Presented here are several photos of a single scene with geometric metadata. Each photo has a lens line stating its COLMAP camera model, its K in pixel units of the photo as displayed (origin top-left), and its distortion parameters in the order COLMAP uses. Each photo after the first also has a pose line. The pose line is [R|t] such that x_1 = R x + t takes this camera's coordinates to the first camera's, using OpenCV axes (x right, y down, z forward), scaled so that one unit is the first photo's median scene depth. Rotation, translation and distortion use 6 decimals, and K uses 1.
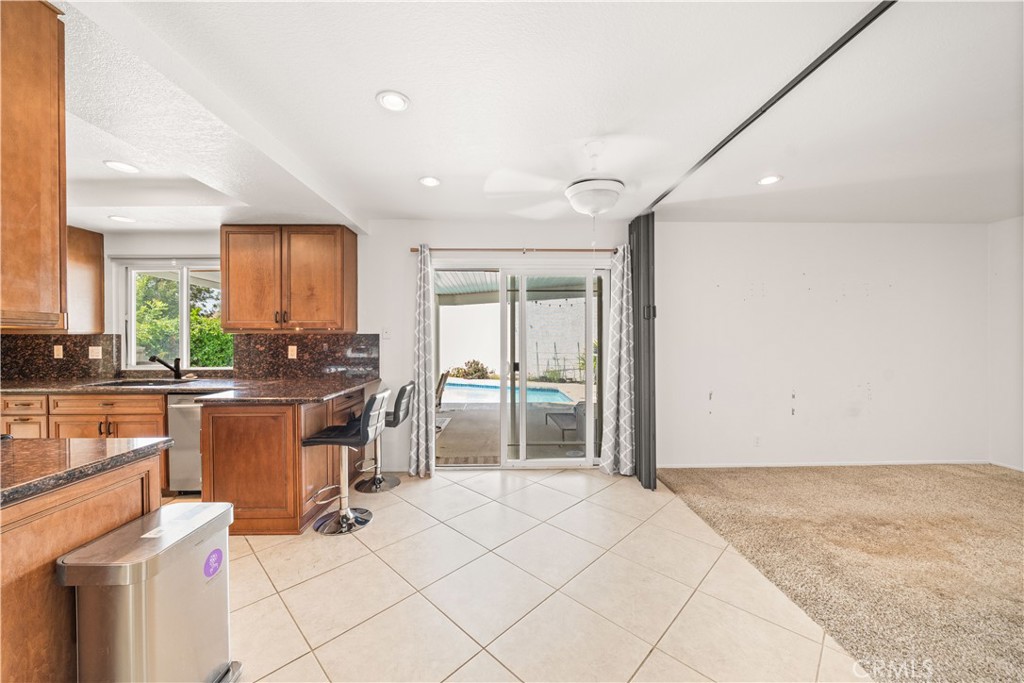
lens RADIAL K [[371.6, 0, 512.0], [0, 371.6, 341.5], [0, 0, 1]] dist [0.000000, 0.000000]
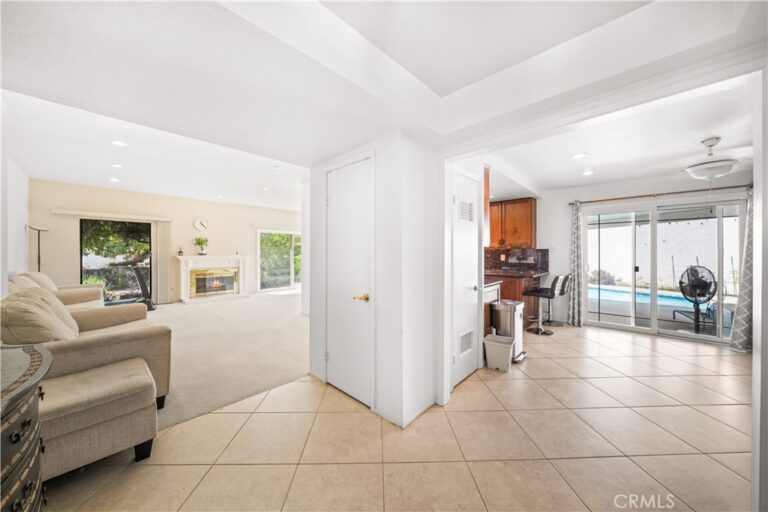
lens RADIAL K [[265.1, 0, 381.7], [0, 265.1, 252.5], [0, 0, 1]] dist [-0.002613, -0.000162]
pose [[0.714989, 0.000482, -0.699135, -0.012678], [-0.008768, 0.999927, -0.008278, 0.018131], [0.699080, 0.012049, 0.714942, -0.624933]]
